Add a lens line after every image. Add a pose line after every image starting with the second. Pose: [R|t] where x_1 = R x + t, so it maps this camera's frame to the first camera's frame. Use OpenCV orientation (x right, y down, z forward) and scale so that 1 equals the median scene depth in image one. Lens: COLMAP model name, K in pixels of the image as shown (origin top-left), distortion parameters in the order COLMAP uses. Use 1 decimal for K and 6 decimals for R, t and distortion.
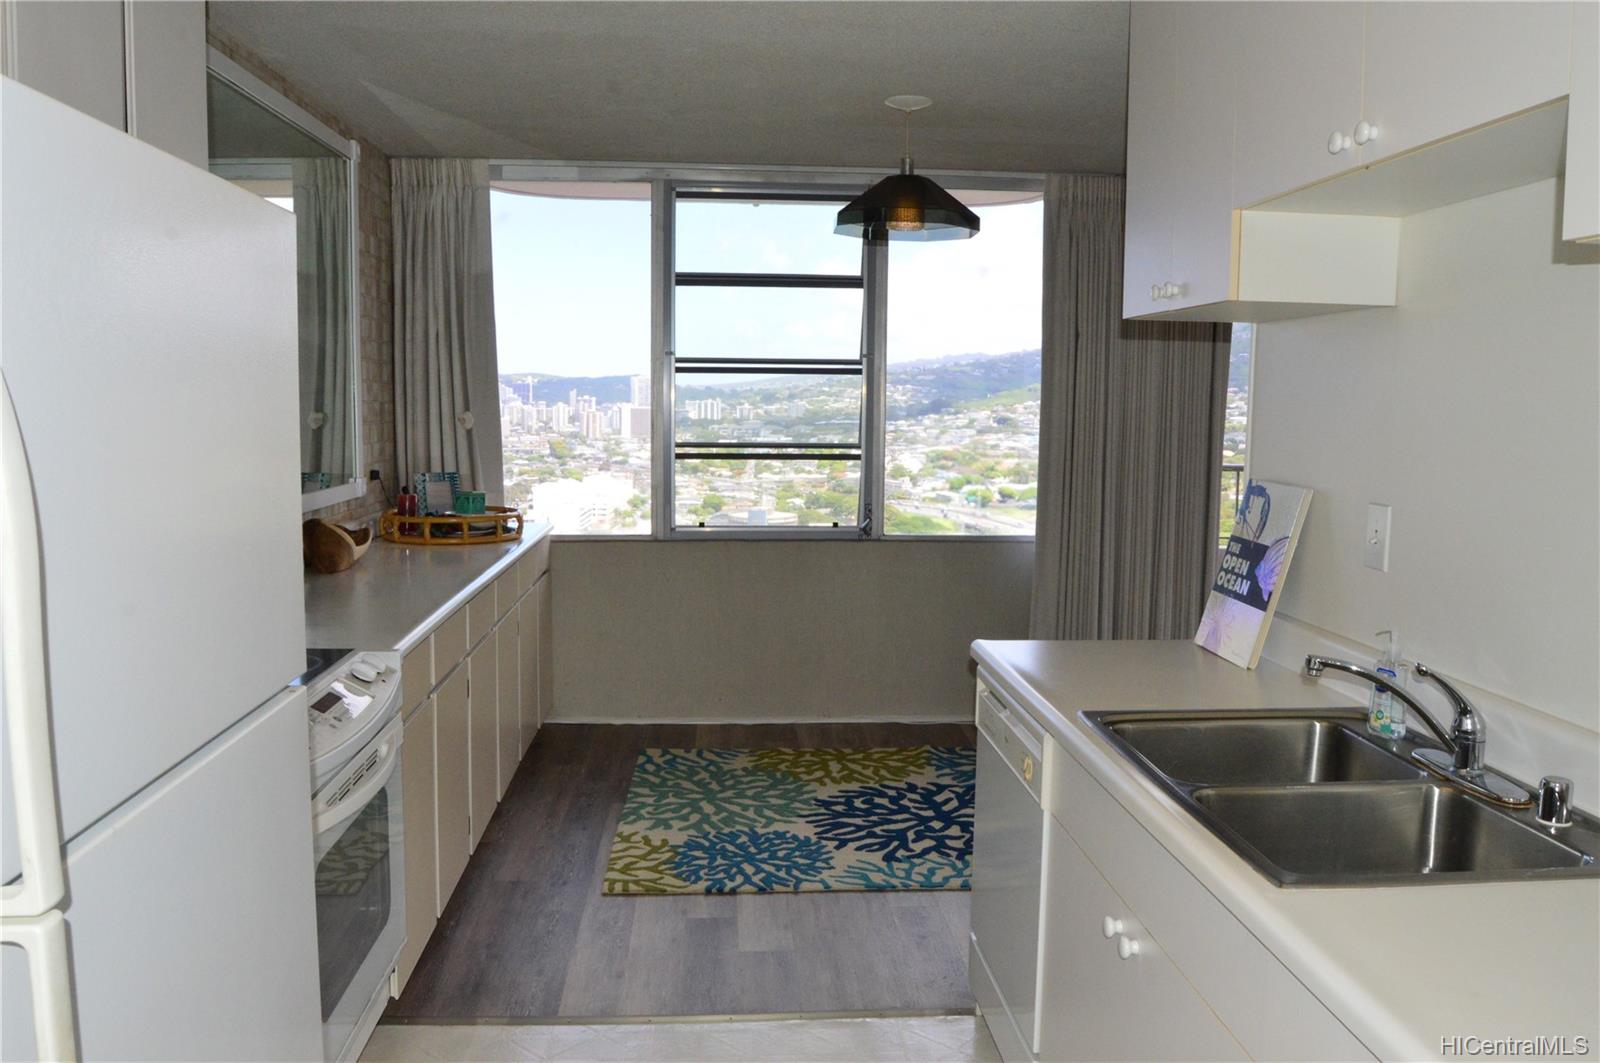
lens RADIAL K [[1262.3, 0, 808.1], [0, 1262.3, 540.7], [0, 0, 1]] dist [-0.098023, 0.043103]
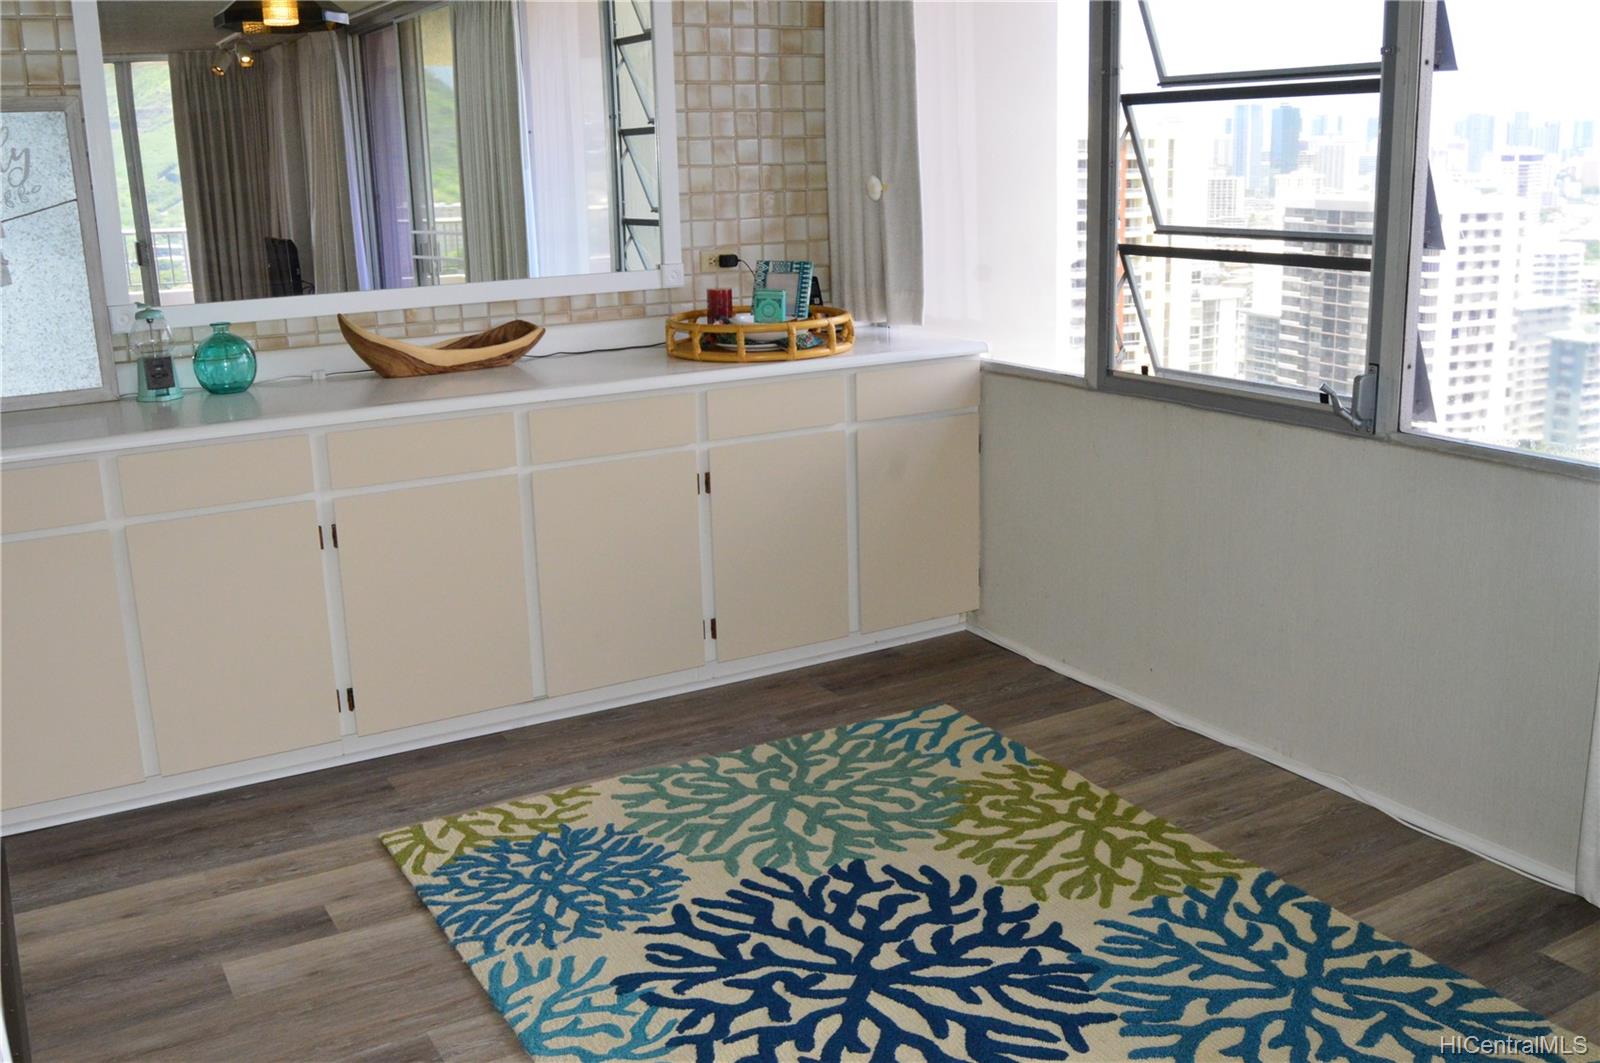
lens RADIAL K [[1520.4, 0, 800.0], [0, 1520.4, 531.5], [0, 0, 1]] dist [-0.075242, 0.030910]
pose [[0.433504, 0.196299, -0.879512, 0.587621], [-0.067159, 0.980310, 0.185694, -0.072087], [0.898646, -0.021432, 0.438151, 0.681555]]
